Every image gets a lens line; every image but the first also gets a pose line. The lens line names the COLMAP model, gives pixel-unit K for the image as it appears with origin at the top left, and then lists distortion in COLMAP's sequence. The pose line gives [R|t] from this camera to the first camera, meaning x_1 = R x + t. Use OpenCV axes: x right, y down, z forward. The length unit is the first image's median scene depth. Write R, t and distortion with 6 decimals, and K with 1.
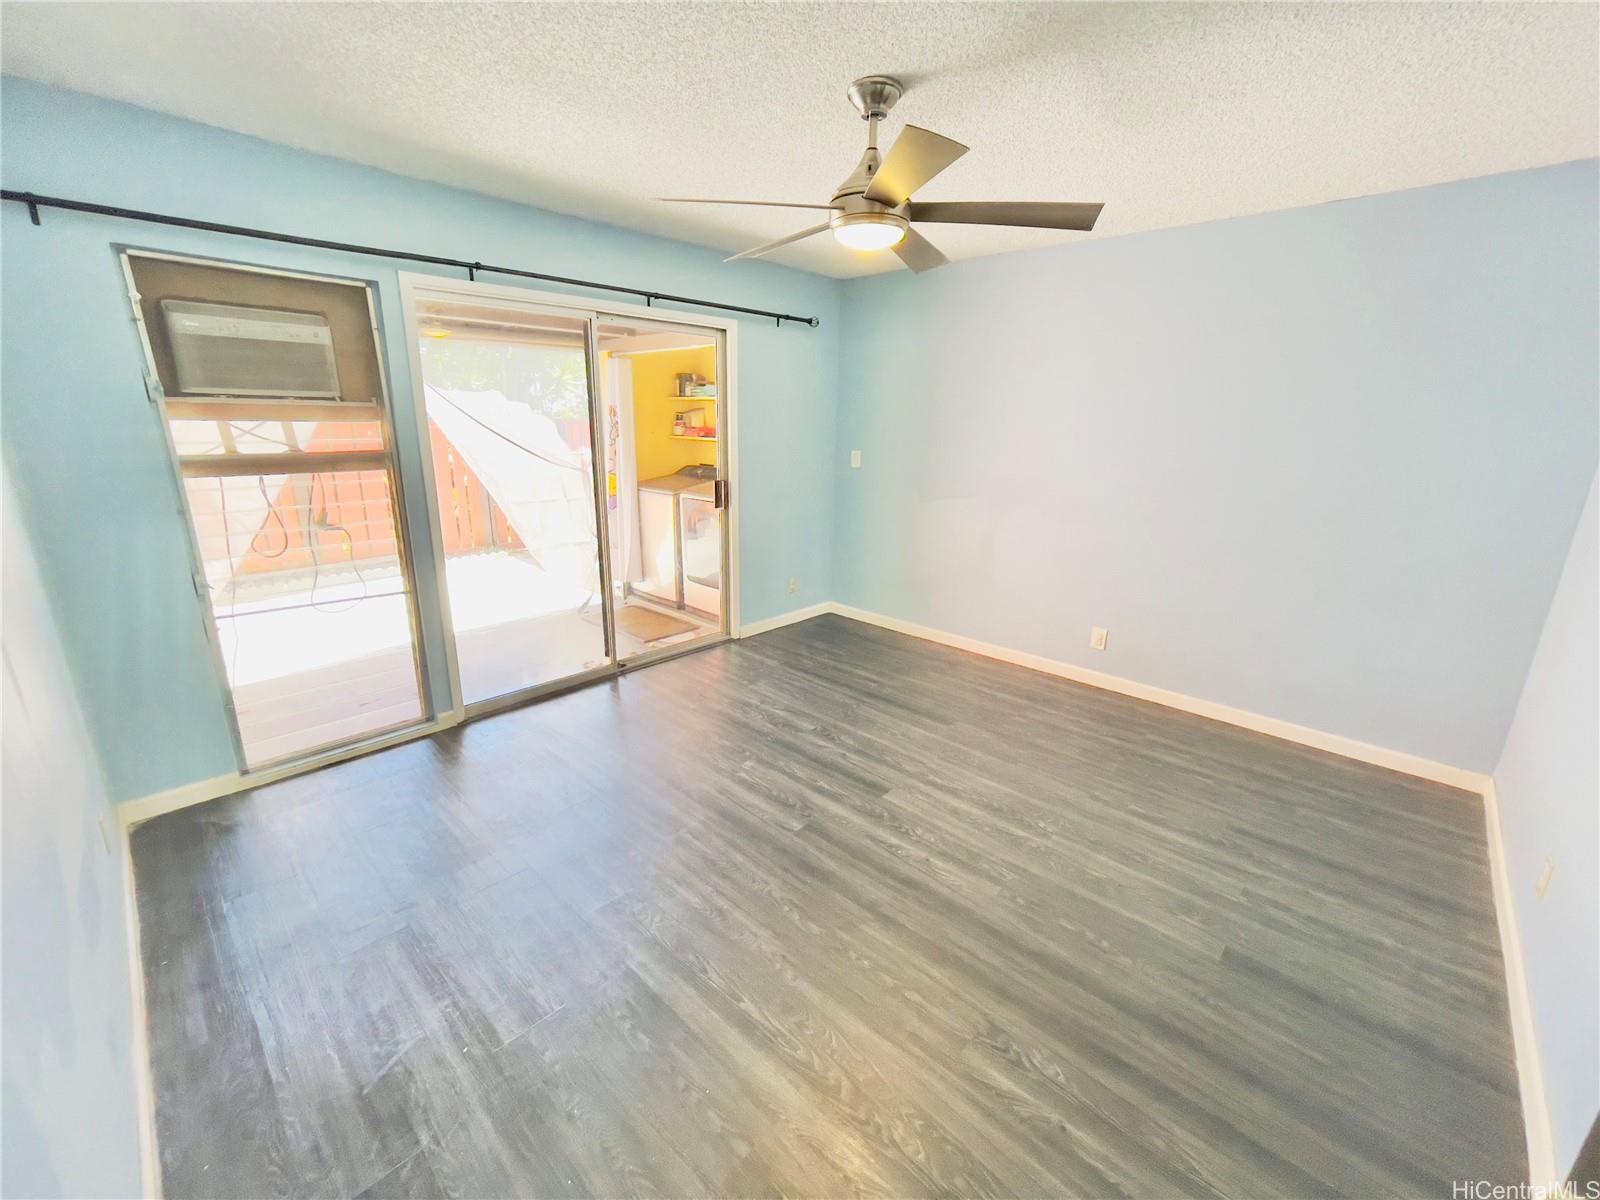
lens RADIAL K [[647.6, 0, 796.8], [0, 647.6, 600.9], [0, 0, 1]] dist [-0.019867, 0.008869]
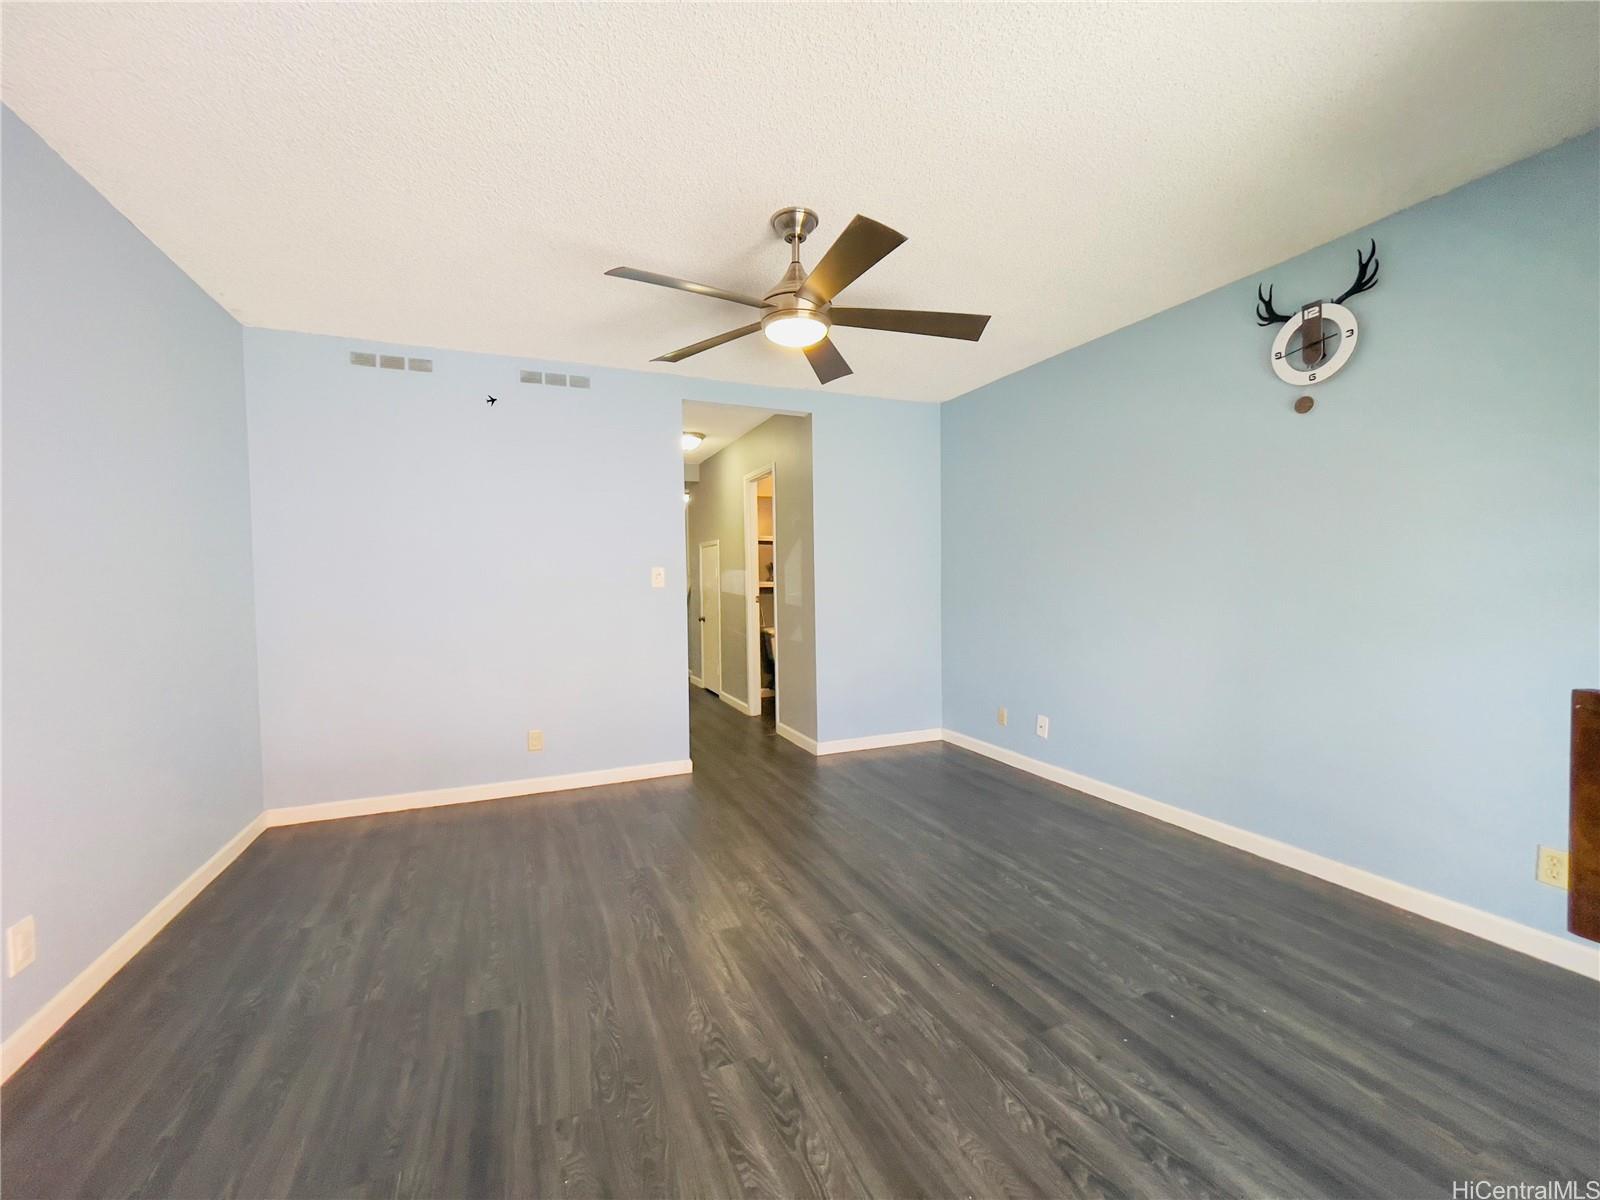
lens RADIAL K [[647.6, 0, 796.8], [0, 647.6, 600.9], [0, 0, 1]] dist [-0.019867, 0.008869]
pose [[-0.920956, -0.017605, 0.389270, -0.232848], [0.104099, 0.951556, 0.289318, -0.306807], [-0.375505, 0.306972, -0.874508, 1.469805]]
